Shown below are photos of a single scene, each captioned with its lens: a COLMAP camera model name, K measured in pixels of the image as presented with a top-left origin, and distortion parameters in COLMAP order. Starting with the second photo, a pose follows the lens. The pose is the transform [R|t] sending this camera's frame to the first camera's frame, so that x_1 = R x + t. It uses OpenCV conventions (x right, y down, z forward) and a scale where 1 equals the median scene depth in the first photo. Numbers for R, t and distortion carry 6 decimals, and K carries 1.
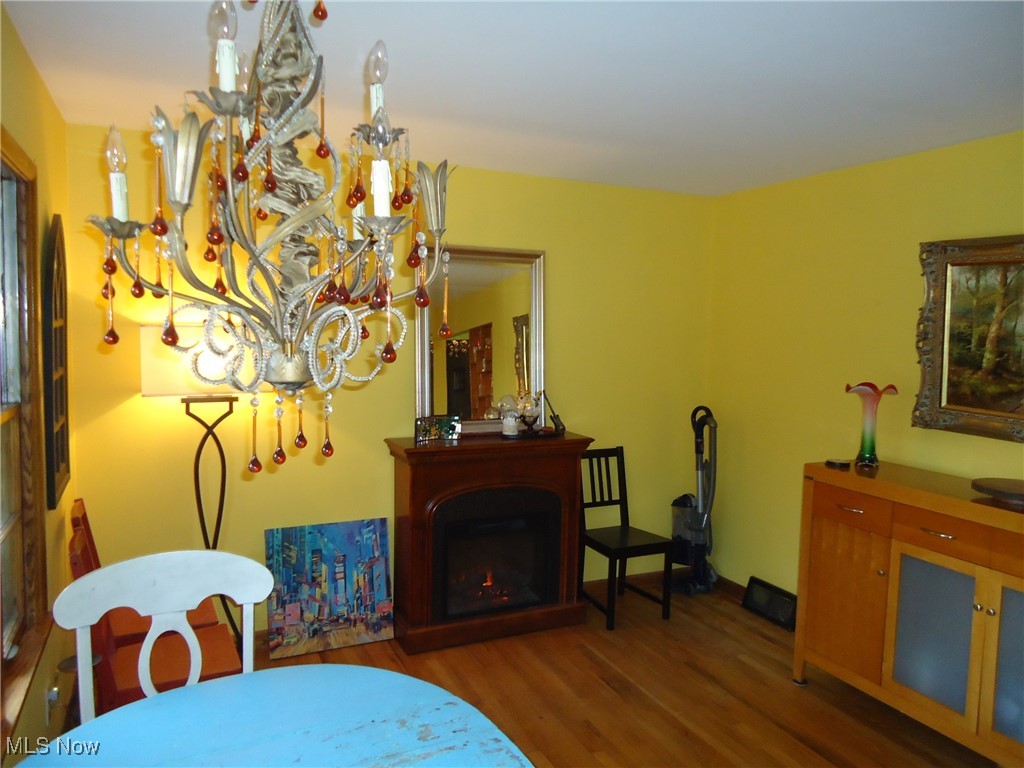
lens RADIAL K [[754.0, 0, 511.2], [0, 754.0, 385.4], [0, 0, 1]] dist [0.004786, 0.005982]
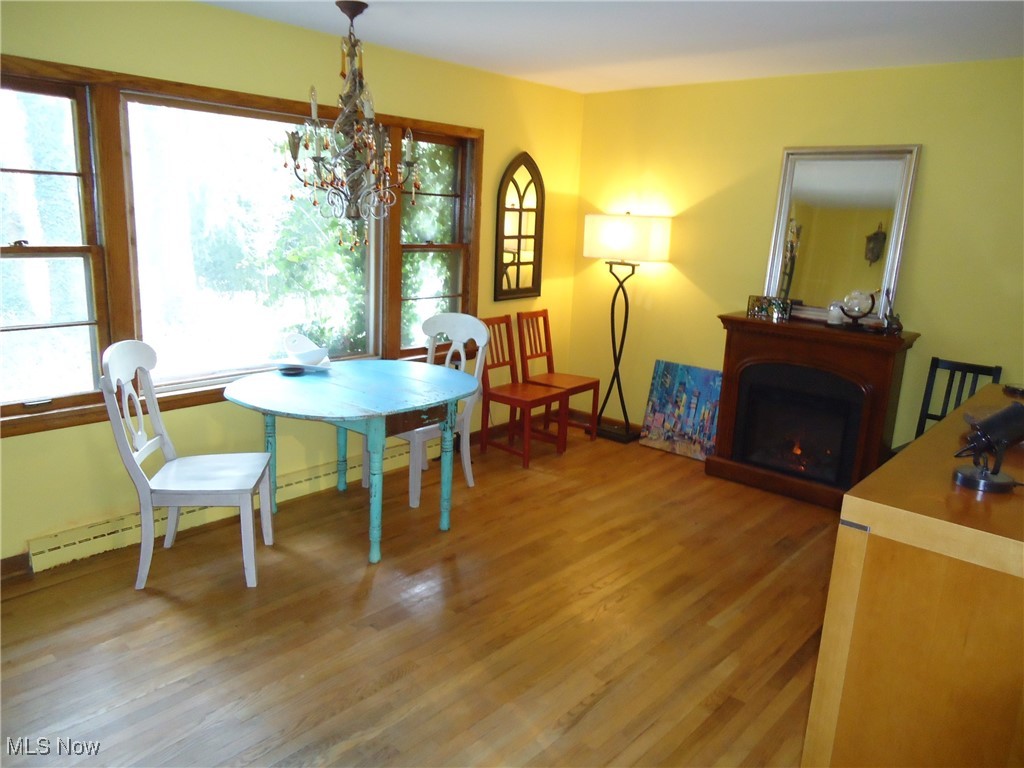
lens RADIAL K [[754.0, 0, 521.1], [0, 754.0, 381.9], [0, 0, 1]] dist [0.004786, 0.005982]
pose [[0.392524, 0.199598, -0.897823, 1.000763], [-0.115233, 0.979149, 0.167298, 0.021270], [0.912495, 0.037790, 0.407339, 0.186944]]
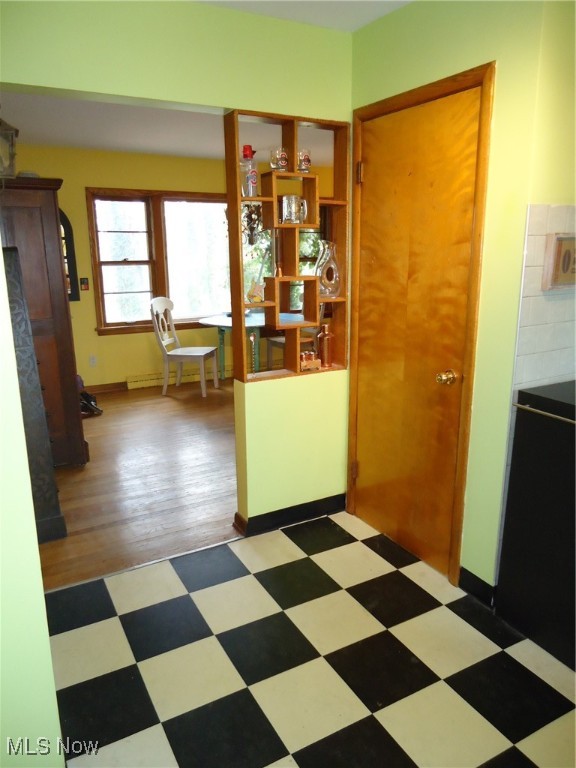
lens RADIAL K [[565.5, 0, 284.8], [0, 565.5, 384.1], [0, 0, 1]] dist [0.004786, 0.005982]
pose [[0.068844, 0.216911, -0.973761, 1.712697], [-0.079531, 0.974163, 0.211378, 0.043722], [0.994452, 0.062892, 0.084316, 0.359767]]
